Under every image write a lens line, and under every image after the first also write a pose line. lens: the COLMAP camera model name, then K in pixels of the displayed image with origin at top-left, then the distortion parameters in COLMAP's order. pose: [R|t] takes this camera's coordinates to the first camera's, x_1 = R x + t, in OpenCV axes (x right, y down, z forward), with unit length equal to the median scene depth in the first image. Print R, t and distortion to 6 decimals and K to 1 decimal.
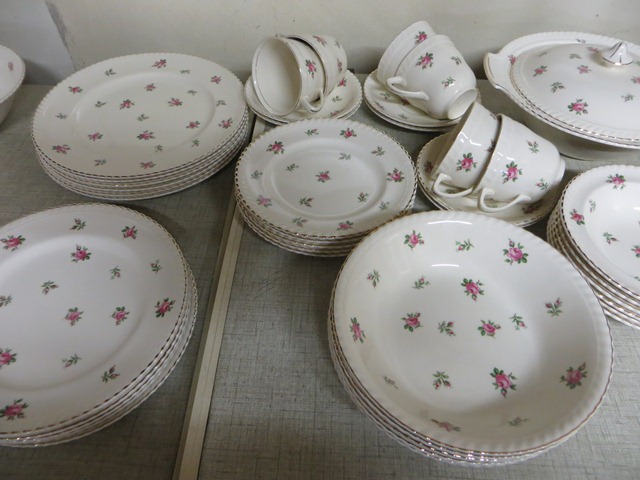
lens RADIAL K [[468.9, 0, 320.0], [0, 468.9, 240.9], [0, 0, 1]] dist [-0.013822, 0.001844]
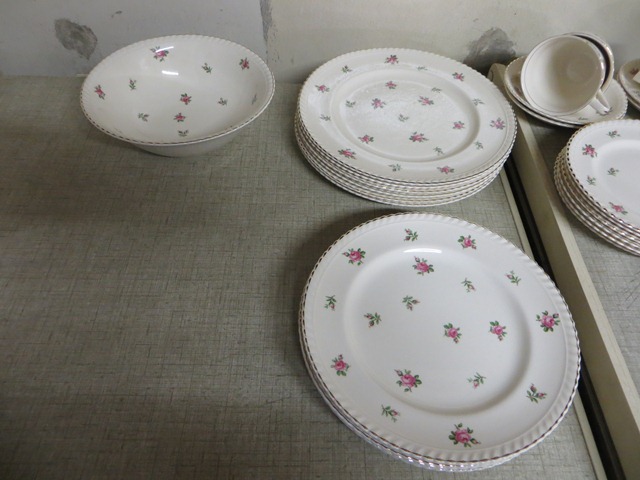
lens RADIAL K [[468.9, 0, 320.1], [0, 468.9, 239.0], [0, 0, 1]] dist [-0.013822, 0.001844]
pose [[0.999198, -0.021731, 0.033620, -0.678487], [0.020552, 0.999176, 0.035008, -0.059667], [-0.034353, -0.034289, 0.998821, 0.037226]]
